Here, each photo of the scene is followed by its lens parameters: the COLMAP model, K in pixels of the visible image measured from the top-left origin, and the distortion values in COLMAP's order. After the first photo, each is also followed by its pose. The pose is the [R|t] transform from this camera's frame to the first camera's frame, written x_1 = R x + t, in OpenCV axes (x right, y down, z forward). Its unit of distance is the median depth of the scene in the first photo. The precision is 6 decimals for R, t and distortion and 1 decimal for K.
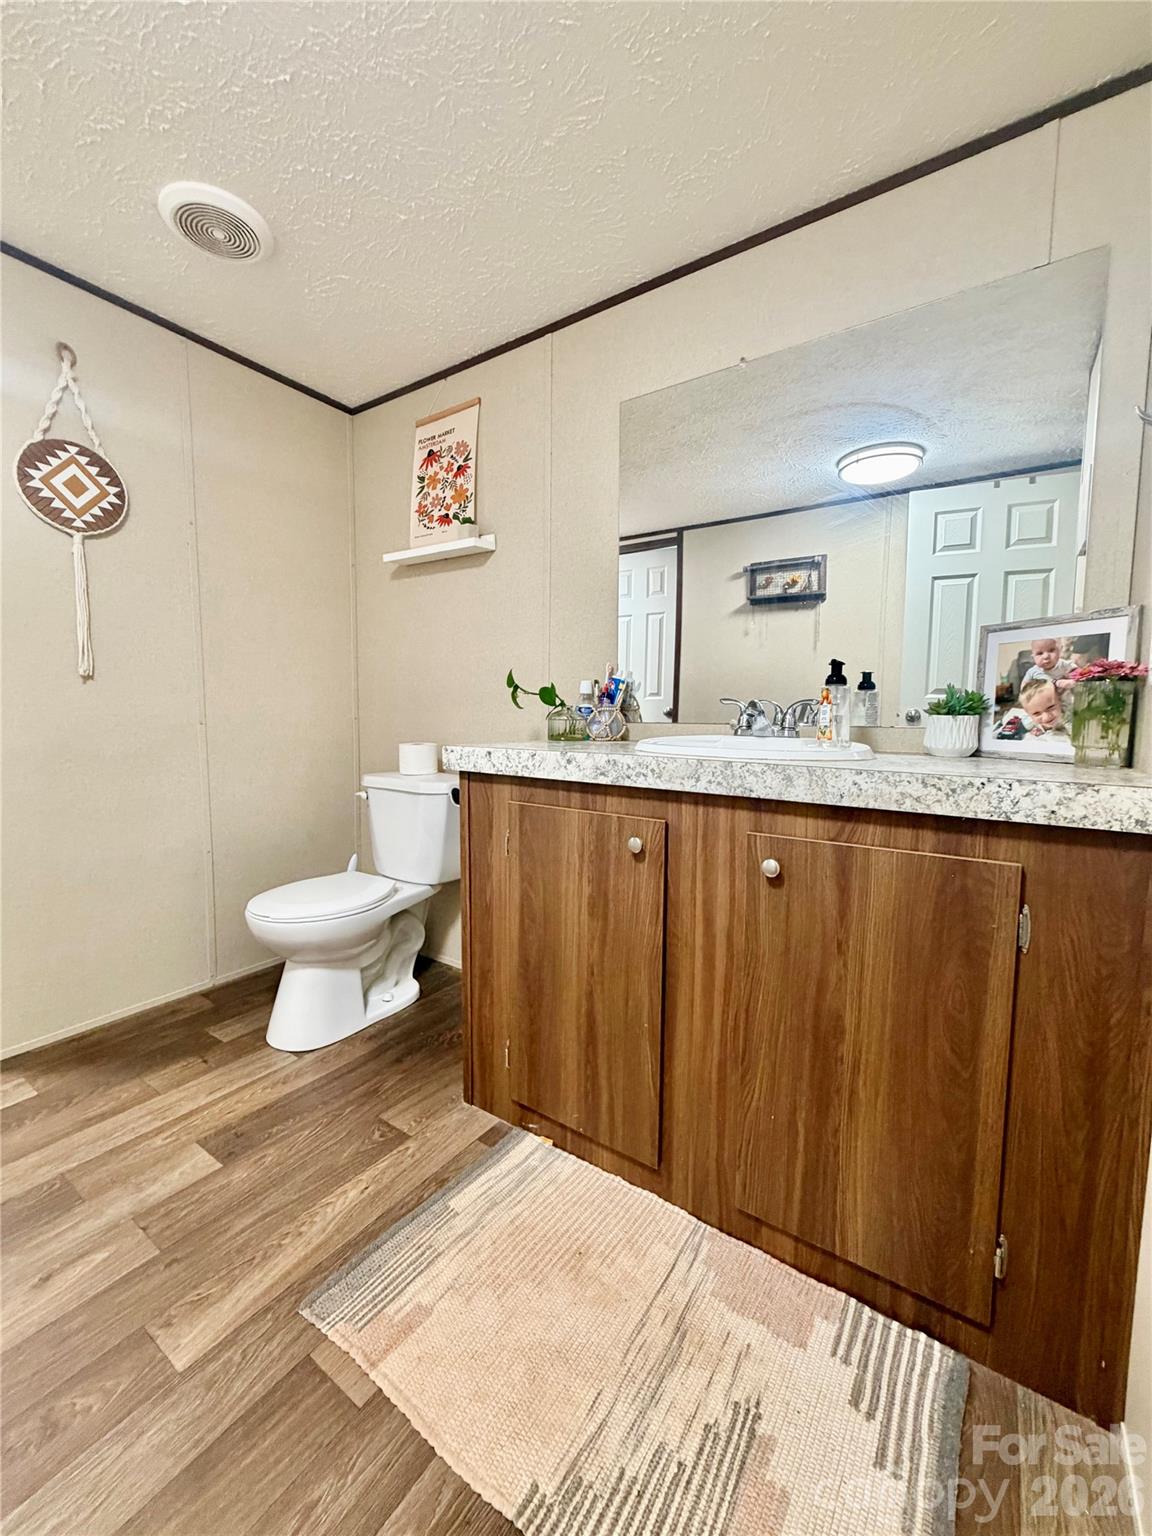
lens RADIAL K [[608.4, 0, 579.3], [0, 608.4, 761.0], [0, 0, 1]] dist [-0.000375, -0.000078]
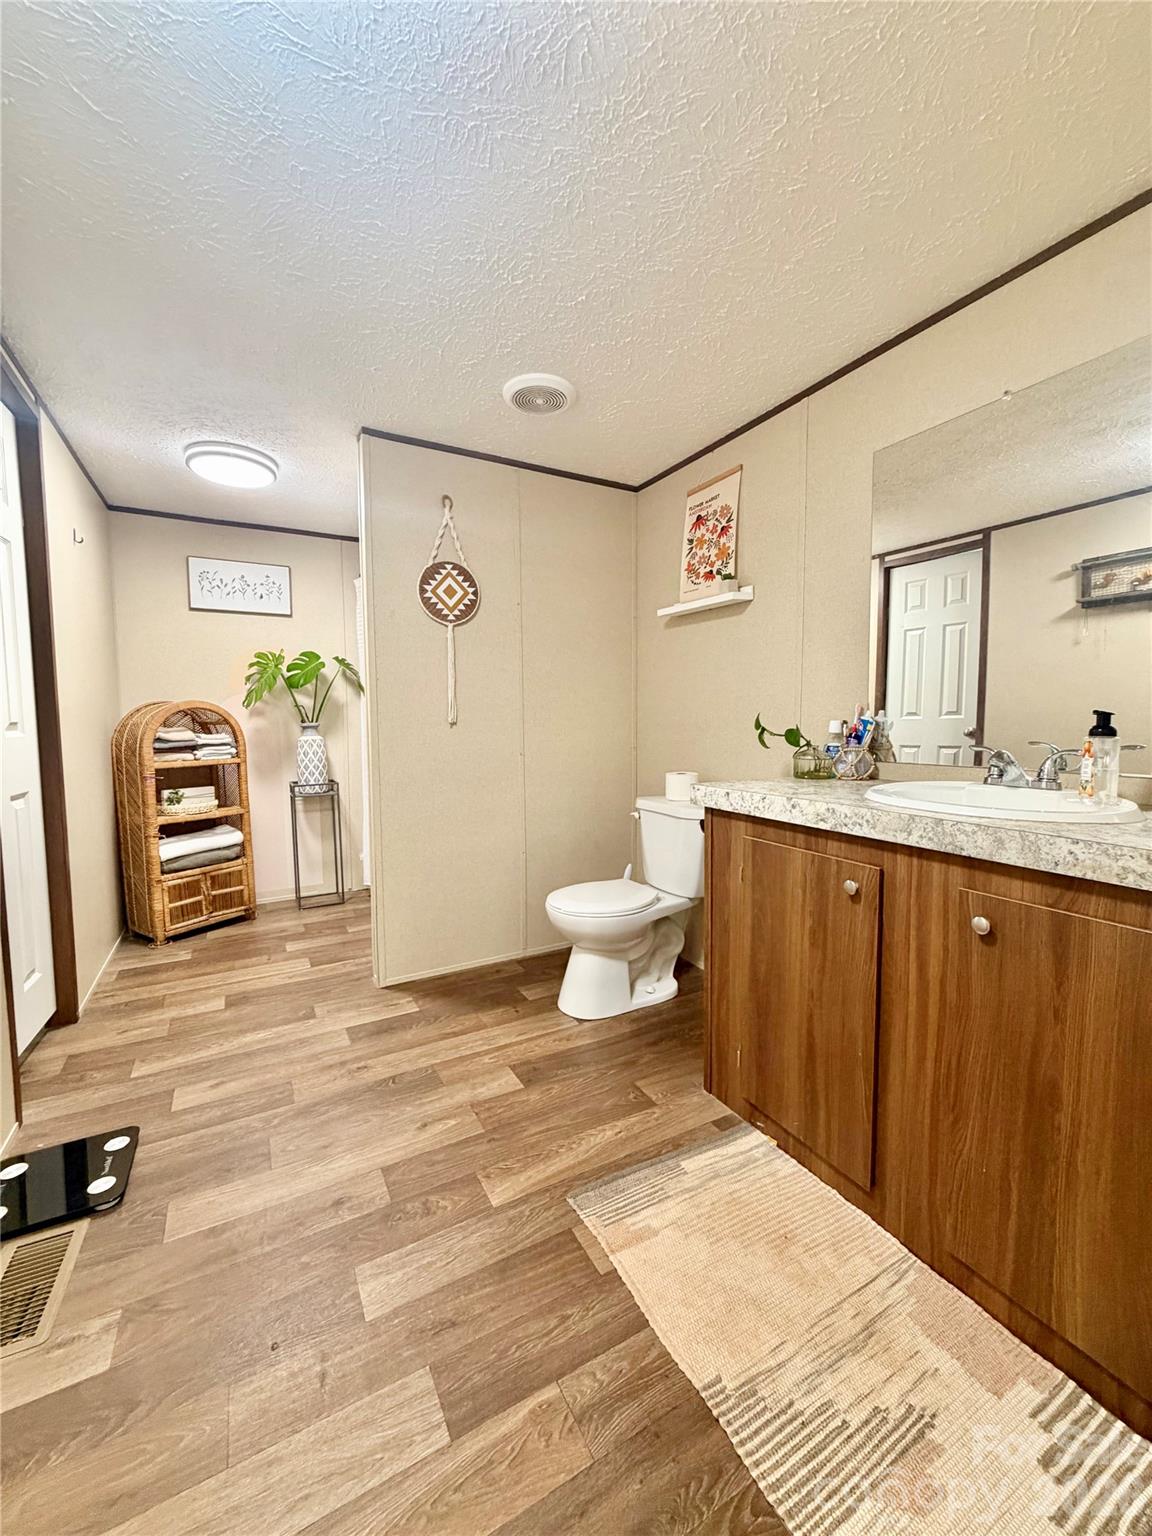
lens RADIAL K [[612.3, 0, 581.4], [0, 612.3, 764.6], [0, 0, 1]] dist [-0.000304, 0.000121]
pose [[0.894115, 0.021615, -0.447315, 0.127448], [-0.024884, 0.999689, -0.001432, -0.060214], [0.447145, 0.012412, 0.894375, -0.181680]]
